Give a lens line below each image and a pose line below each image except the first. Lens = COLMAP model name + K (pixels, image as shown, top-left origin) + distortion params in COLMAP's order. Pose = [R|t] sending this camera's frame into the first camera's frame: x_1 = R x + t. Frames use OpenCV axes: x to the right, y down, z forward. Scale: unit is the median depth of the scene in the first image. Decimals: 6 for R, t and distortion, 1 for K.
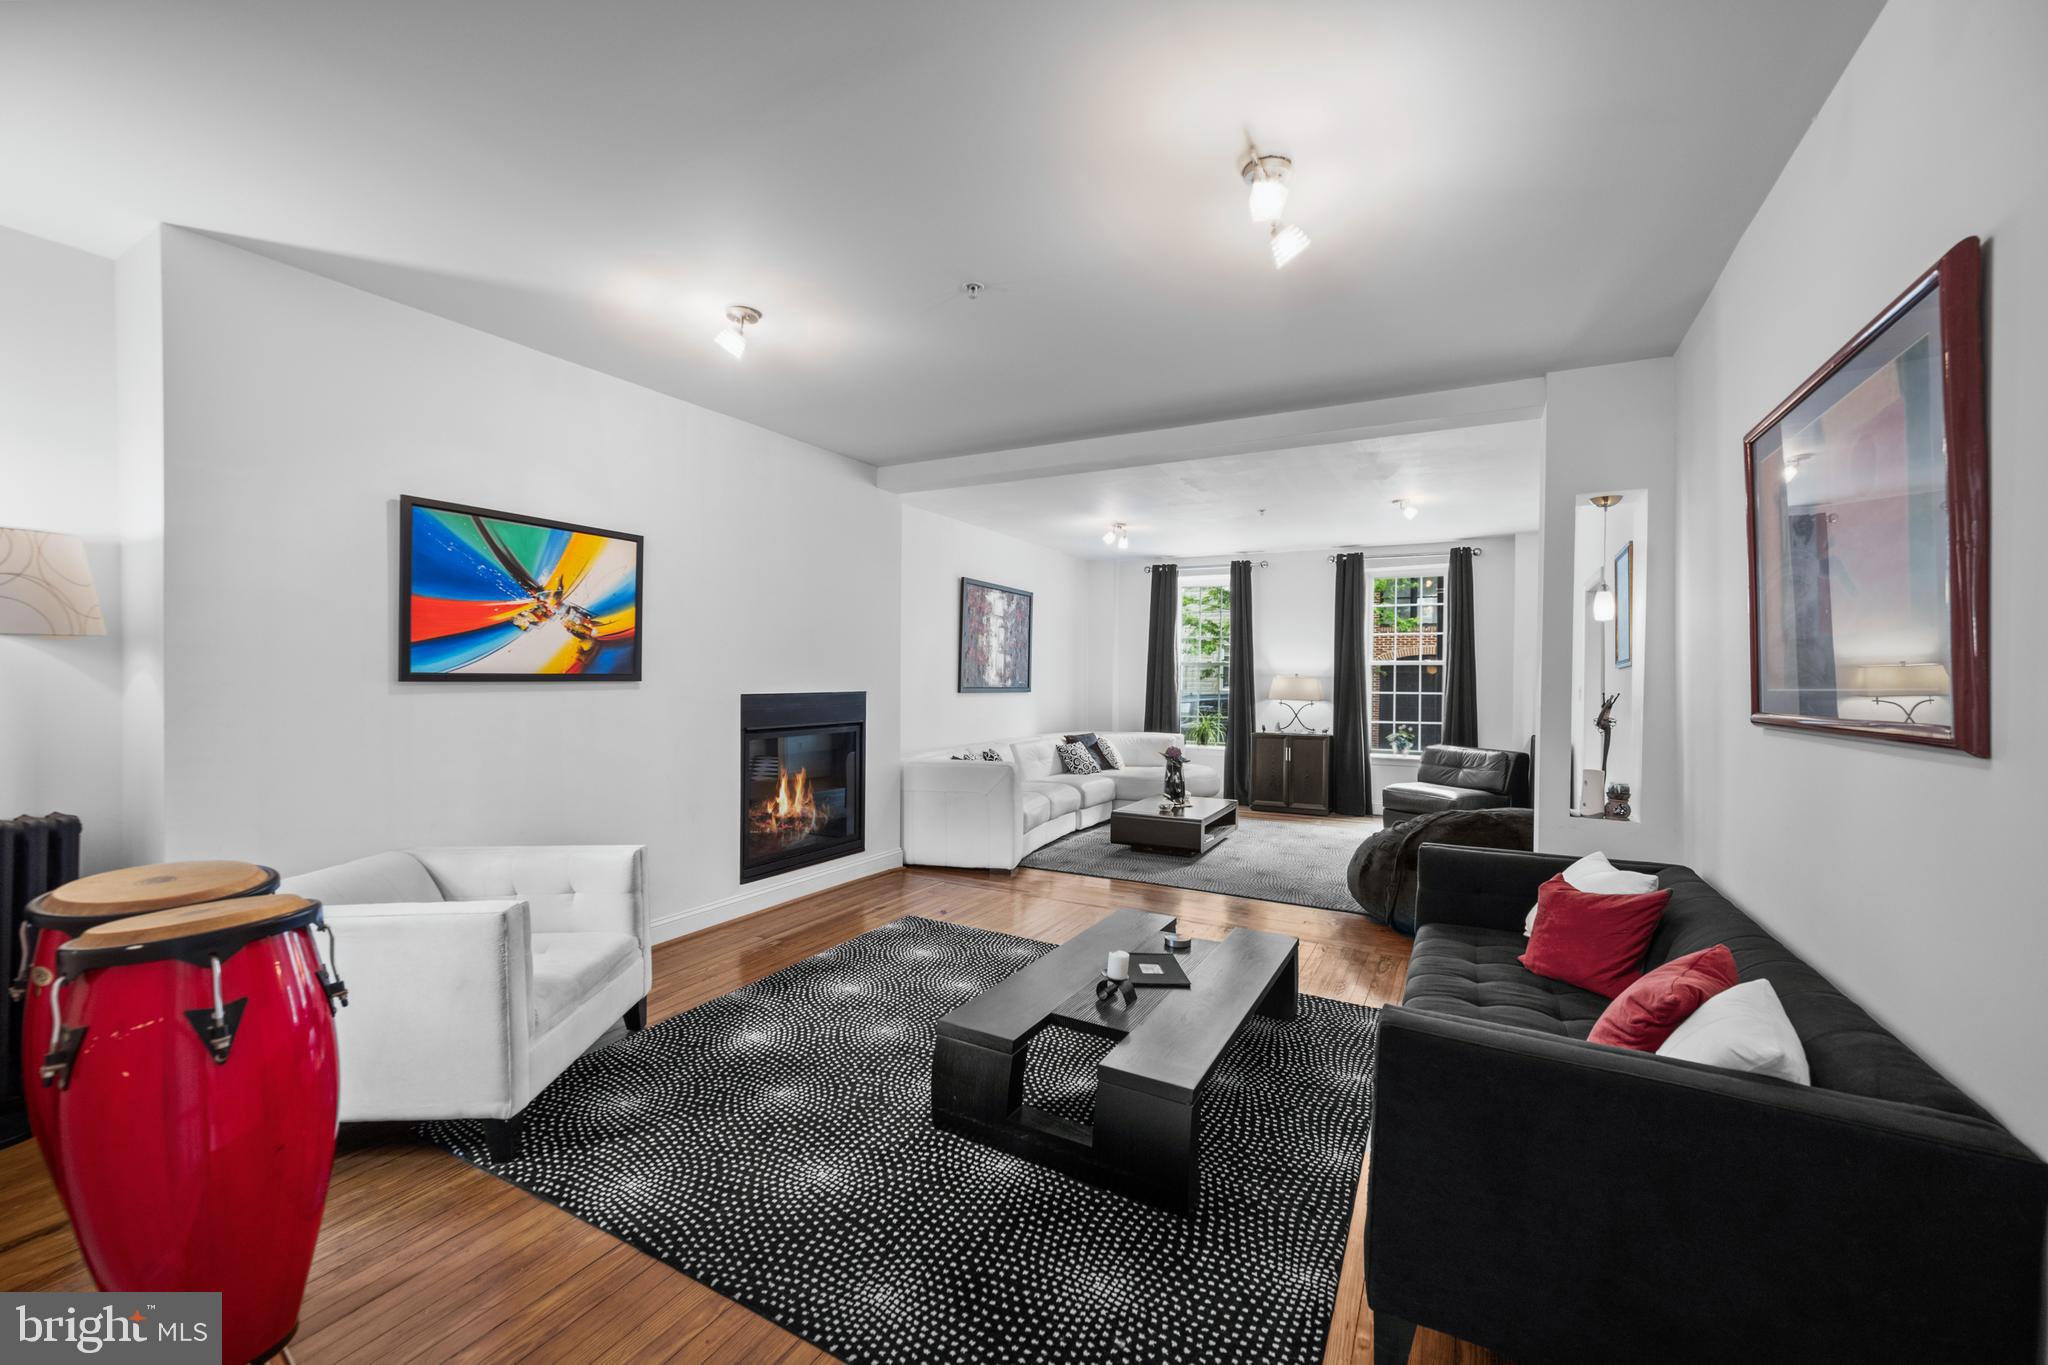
lens RADIAL K [[817.3, 0, 1022.1], [0, 817.3, 687.5], [0, 0, 1]] dist [0.005517, 0.000839]
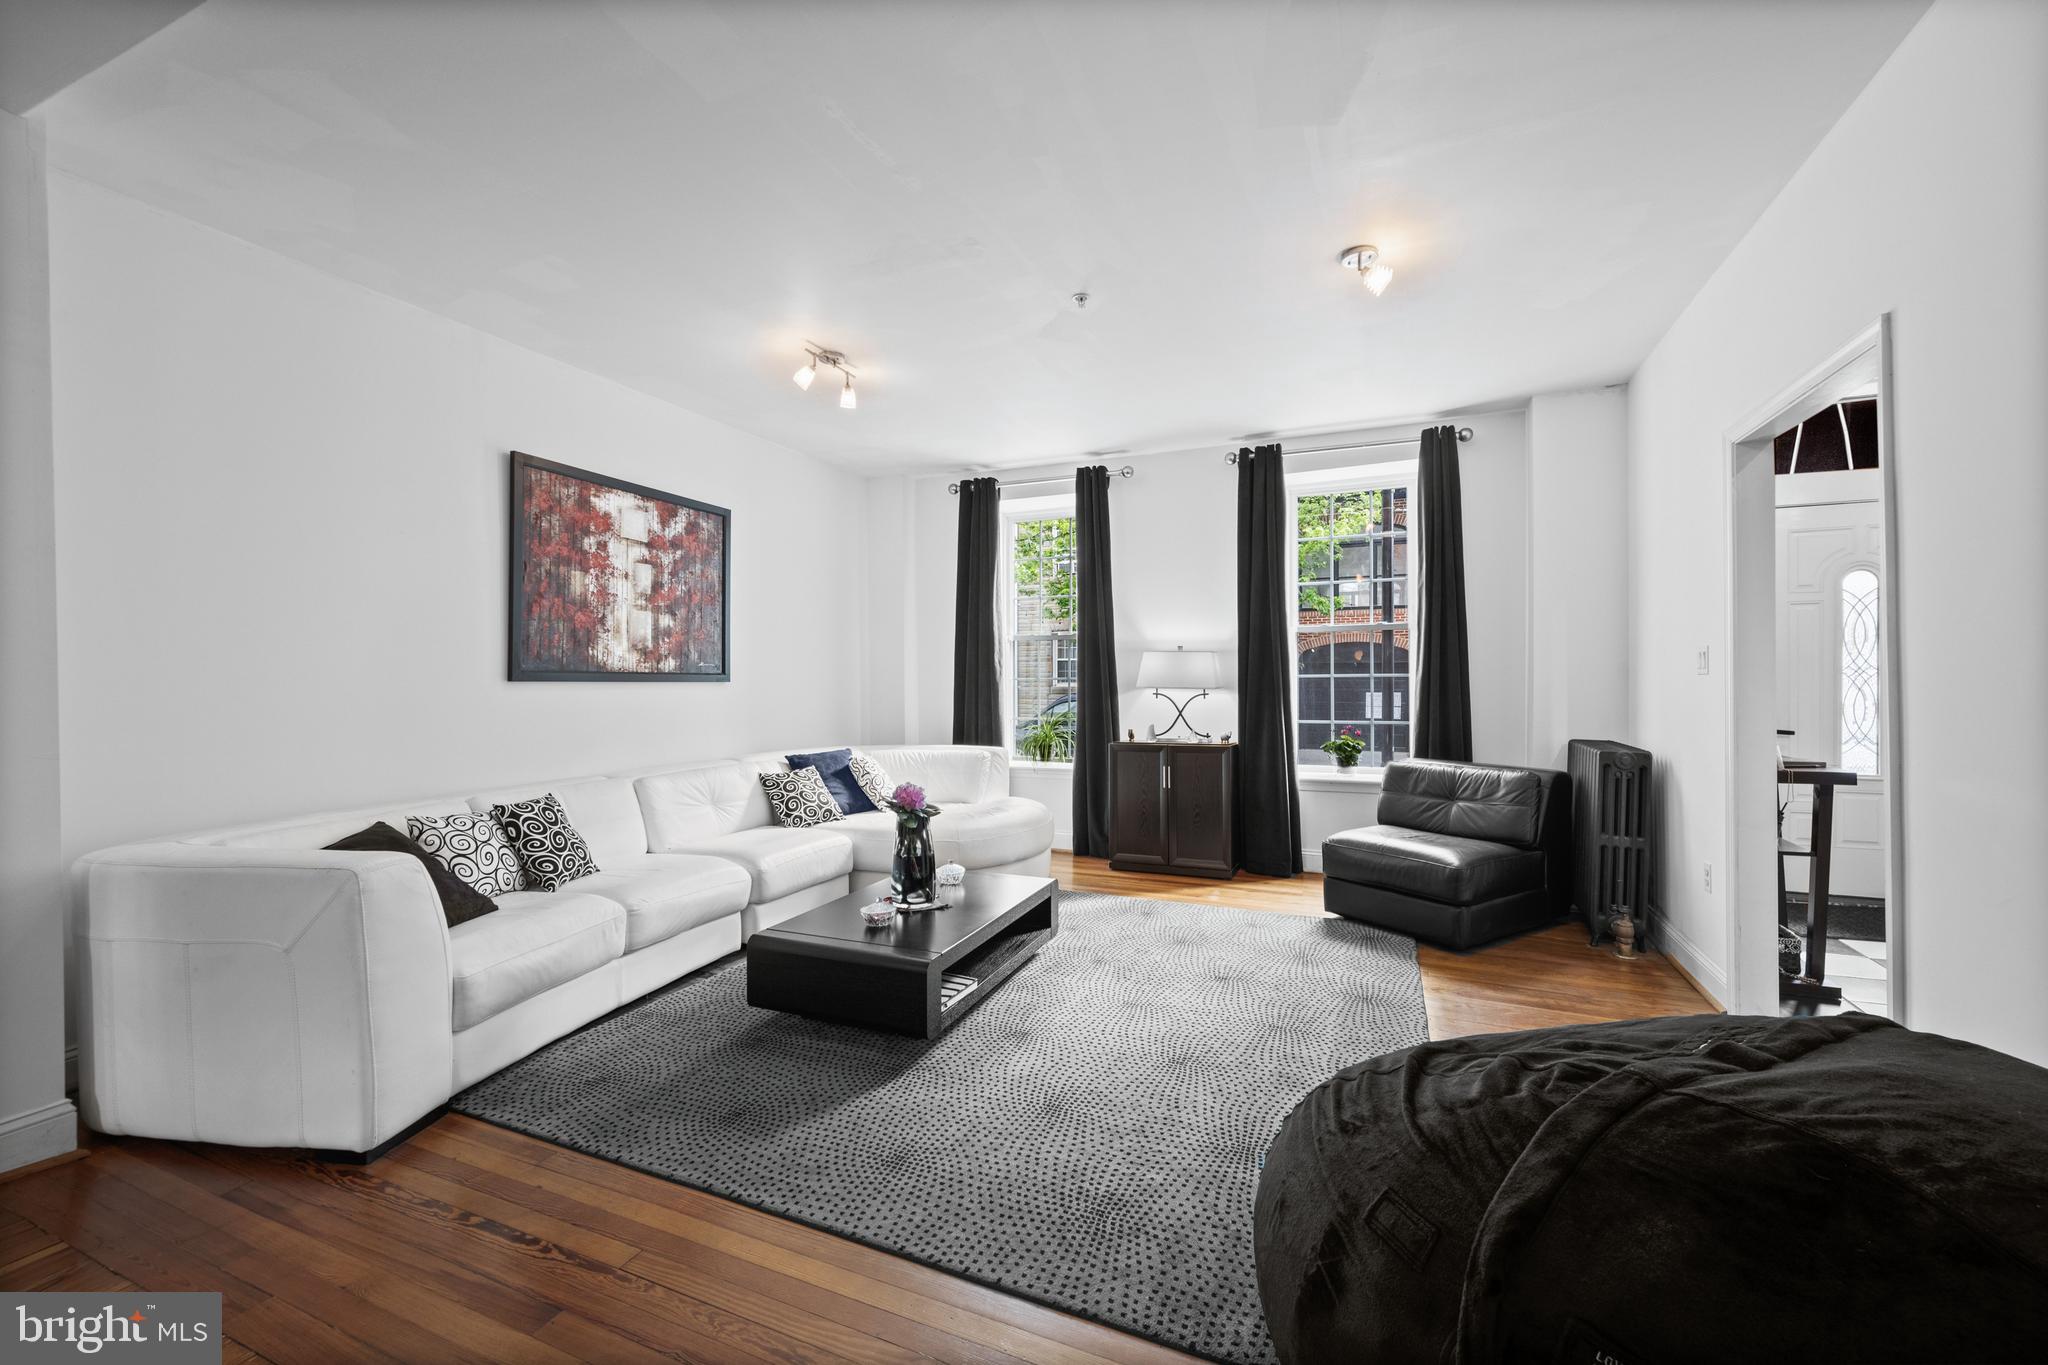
lens RADIAL K [[817.3, 0, 1022.6], [0, 817.3, 686.4], [0, 0, 1]] dist [0.005517, 0.000839]
pose [[0.995861, -0.016085, 0.089455, 0.180266], [0.016454, 0.999859, -0.003389, 0.015403], [-0.089388, 0.004846, 0.995985, 0.441563]]
